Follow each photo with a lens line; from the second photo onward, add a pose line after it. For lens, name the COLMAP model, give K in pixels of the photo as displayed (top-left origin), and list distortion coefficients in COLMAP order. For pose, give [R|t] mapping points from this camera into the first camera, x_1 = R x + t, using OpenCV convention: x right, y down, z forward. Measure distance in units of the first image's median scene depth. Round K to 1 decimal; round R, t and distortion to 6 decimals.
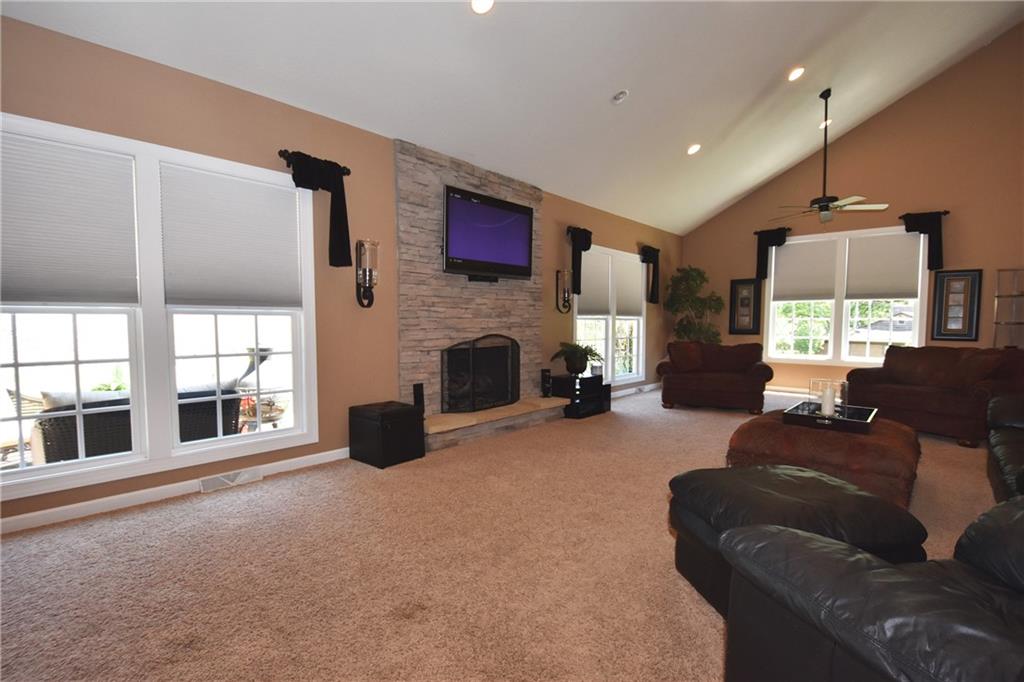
lens RADIAL K [[486.5, 0, 512.0], [0, 486.5, 341.0], [0, 0, 1]] dist [0.001030, -0.011306]
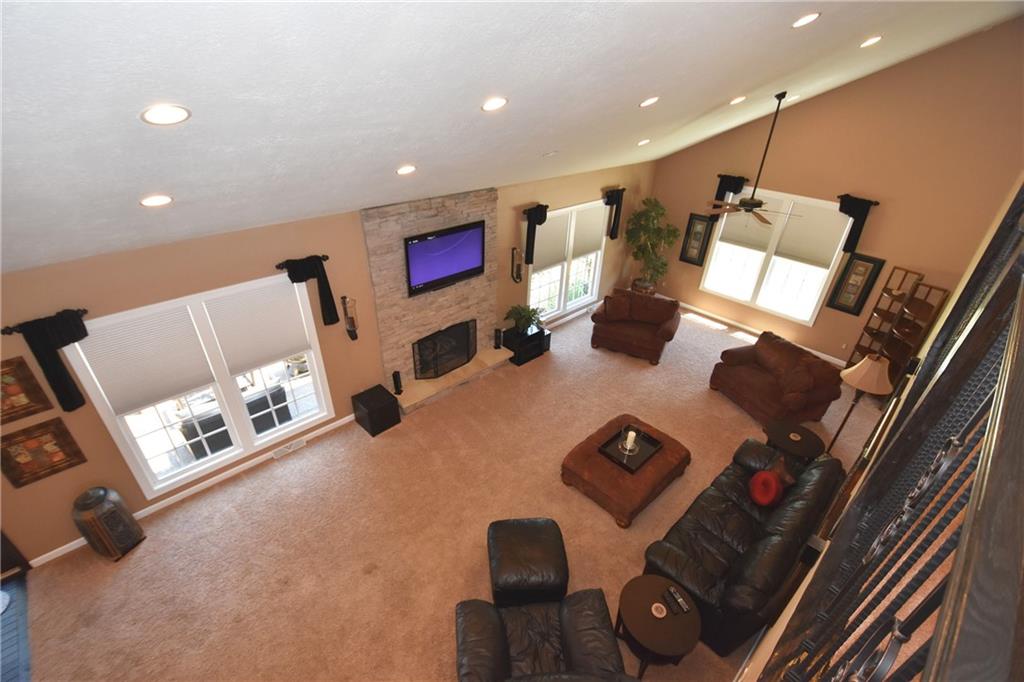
lens RADIAL K [[466.8, 0, 512.0], [0, 466.8, 341.0], [0, 0, 1]] dist [0.001793, 0.000077]
pose [[0.996073, 0.064456, -0.060695, 0.178798], [-0.028368, 0.881760, 0.470844, -0.497257], [0.083867, -0.467273, 0.880126, -0.146444]]
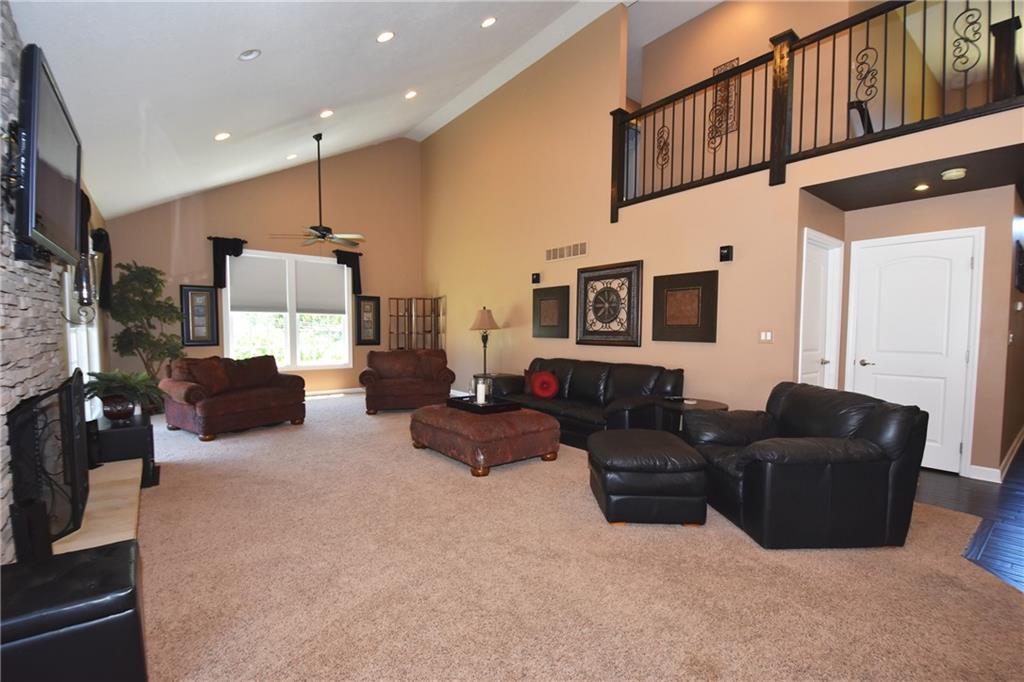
lens RADIAL K [[466.8, 0, 512.0], [0, 466.8, 341.0], [0, 0, 1]] dist [0.001793, 0.000077]
pose [[0.186796, -0.014353, 0.982294, -0.381617], [0.041617, 0.999111, 0.006684, -0.005578], [-0.981517, 0.039631, 0.187228, 0.348338]]
